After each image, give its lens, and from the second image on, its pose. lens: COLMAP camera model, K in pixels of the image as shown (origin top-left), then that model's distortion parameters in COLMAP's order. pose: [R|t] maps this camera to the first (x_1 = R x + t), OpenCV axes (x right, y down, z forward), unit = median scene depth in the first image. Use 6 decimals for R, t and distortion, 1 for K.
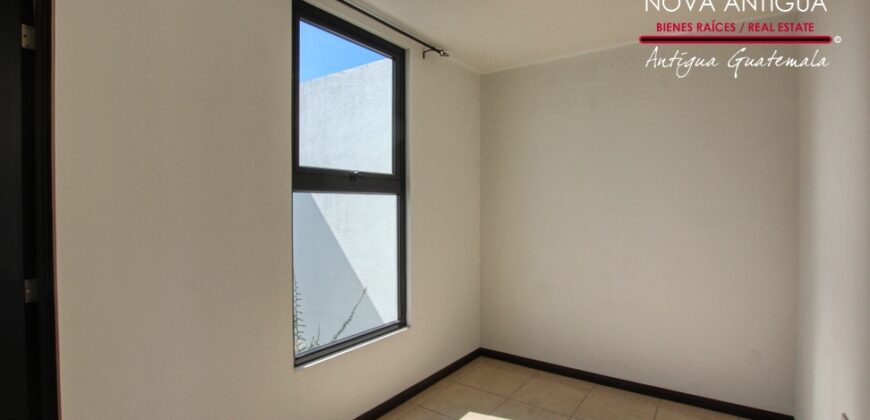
lens RADIAL K [[406.5, 0, 437.2], [0, 406.5, 206.9], [0, 0, 1]] dist [-0.000360, 0.000140]
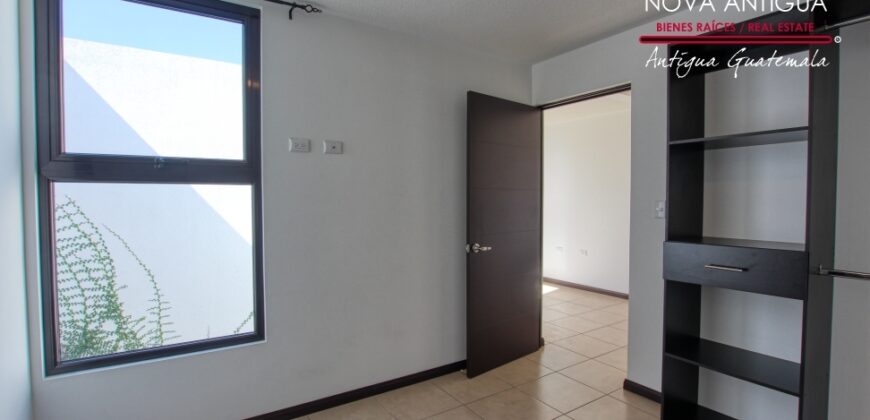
lens RADIAL K [[406.5, 0, 437.2], [0, 406.5, 206.9], [0, 0, 1]] dist [-0.000360, 0.000140]
pose [[0.938046, 0.010969, -0.346337, 0.560680], [-0.004844, 0.999816, 0.018546, -0.000315], [0.346477, -0.015719, 0.937927, 0.337247]]
